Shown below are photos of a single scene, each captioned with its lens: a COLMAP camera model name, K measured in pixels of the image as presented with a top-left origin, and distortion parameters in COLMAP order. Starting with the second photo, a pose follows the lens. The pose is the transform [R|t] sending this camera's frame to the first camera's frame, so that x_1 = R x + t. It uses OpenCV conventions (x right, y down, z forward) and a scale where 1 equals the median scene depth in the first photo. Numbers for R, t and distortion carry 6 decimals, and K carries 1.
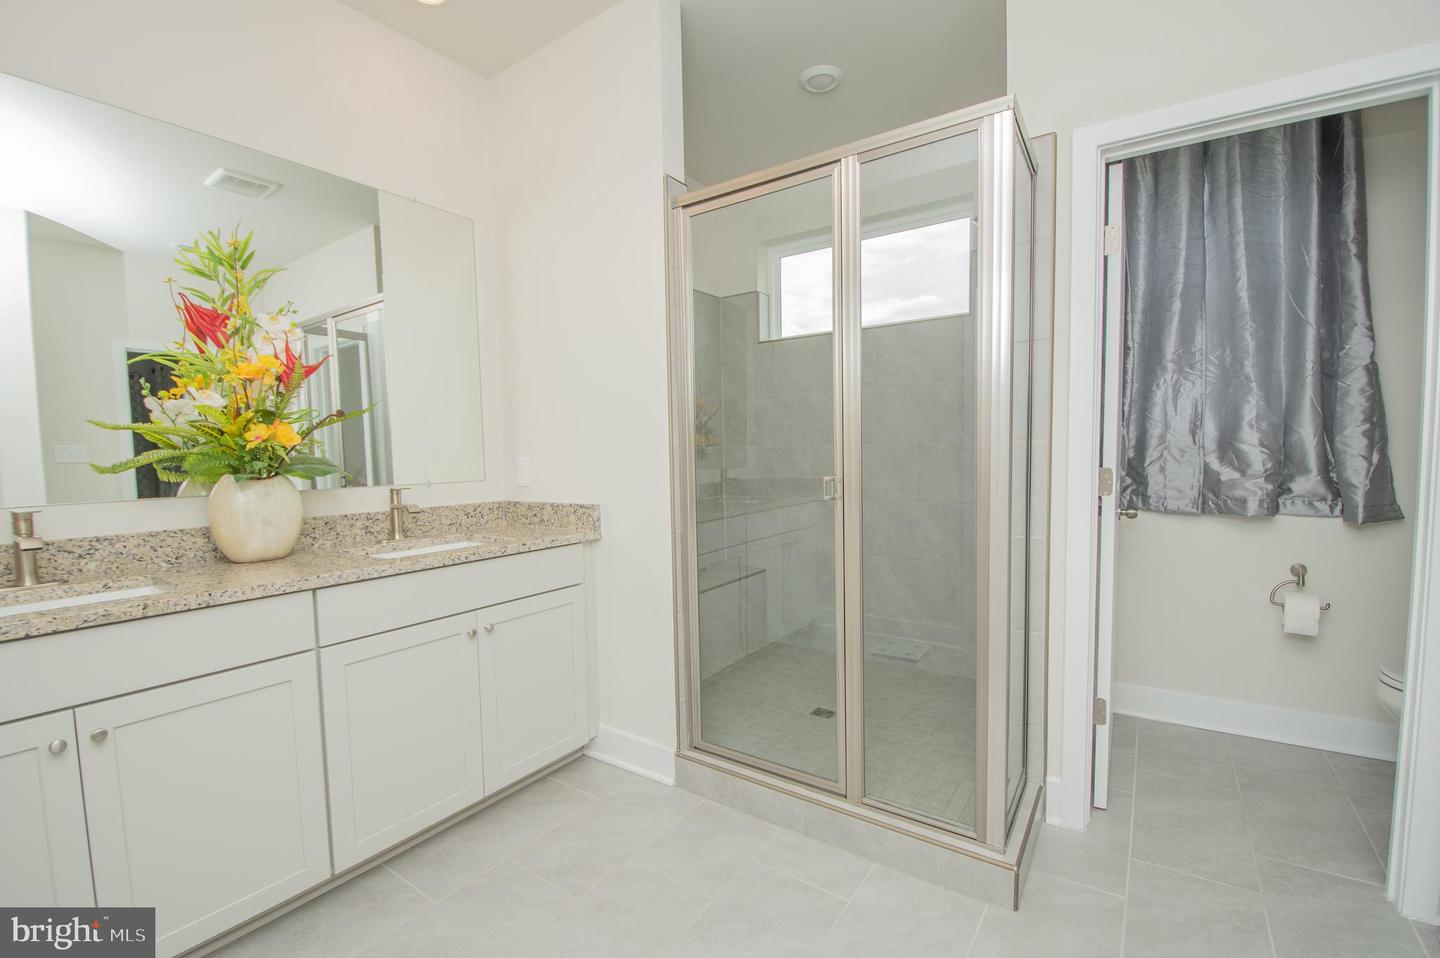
lens RADIAL K [[627.9, 0, 719.7], [0, 627.9, 489.1], [0, 0, 1]] dist [0.003426, -0.000377]
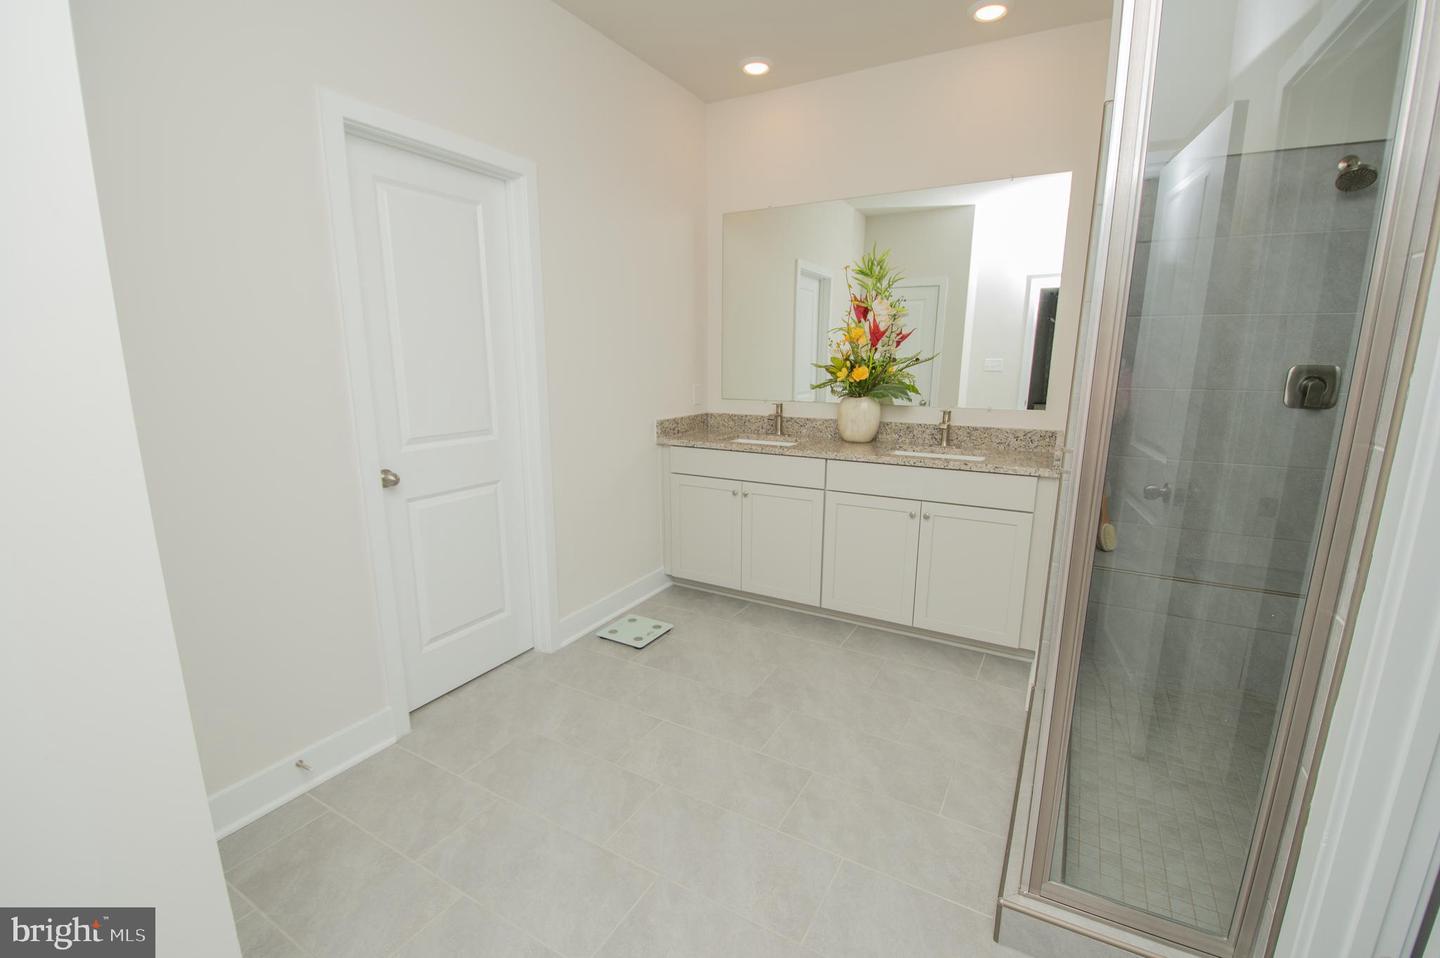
lens RADIAL K [[627.9, 0, 717.4], [0, 627.9, 483.9], [0, 0, 1]] dist [0.003426, -0.000377]
pose [[0.110133, 0.215524, -0.970268, 0.948566], [-0.065719, 0.975649, 0.209260, -0.114032], [0.991742, 0.040719, 0.121615, 0.369391]]
